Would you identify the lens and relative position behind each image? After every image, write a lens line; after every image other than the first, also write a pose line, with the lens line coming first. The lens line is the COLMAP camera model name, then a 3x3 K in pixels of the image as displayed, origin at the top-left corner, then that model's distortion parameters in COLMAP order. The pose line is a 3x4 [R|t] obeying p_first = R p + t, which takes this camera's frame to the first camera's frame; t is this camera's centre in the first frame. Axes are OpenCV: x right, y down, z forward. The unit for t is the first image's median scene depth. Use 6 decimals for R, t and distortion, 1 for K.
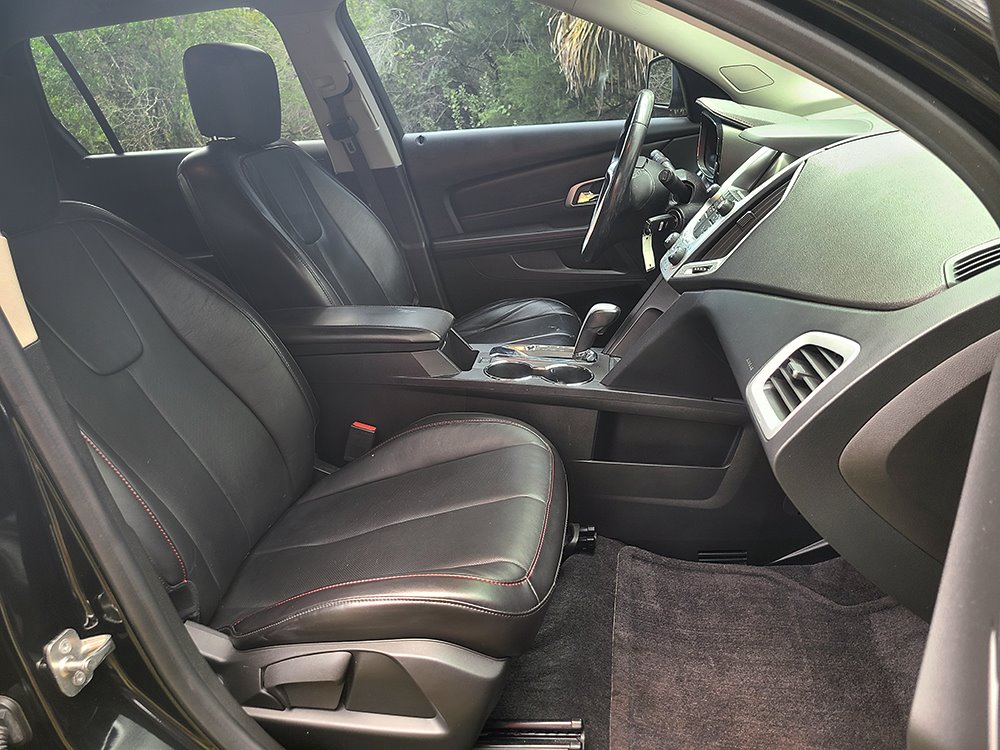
lens RADIAL K [[756.1, 0, 499.1], [0, 756.1, 372.8], [0, 0, 1]] dist [0.056617, -0.040263]
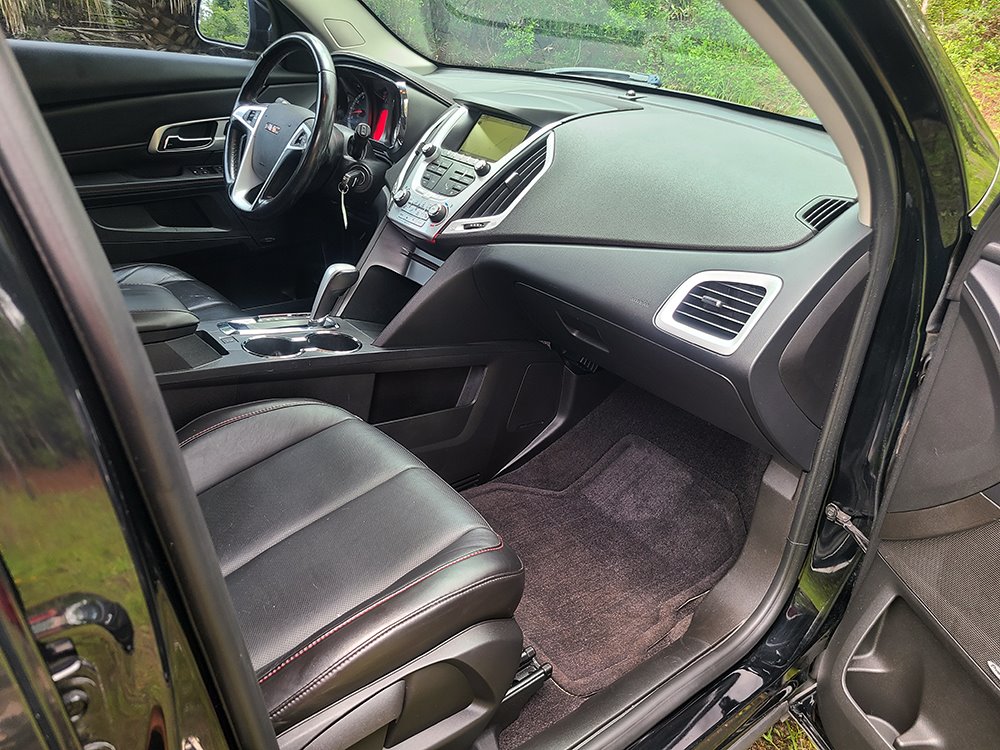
lens RADIAL K [[756.1, 0, 499.1], [0, 756.1, 372.8], [0, 0, 1]] dist [0.056617, -0.040263]
pose [[0.673483, -0.177517, 0.717571, -0.515144], [0.127698, 0.984082, 0.123596, -0.058301], [-0.728089, 0.008393, 0.685431, 0.236061]]
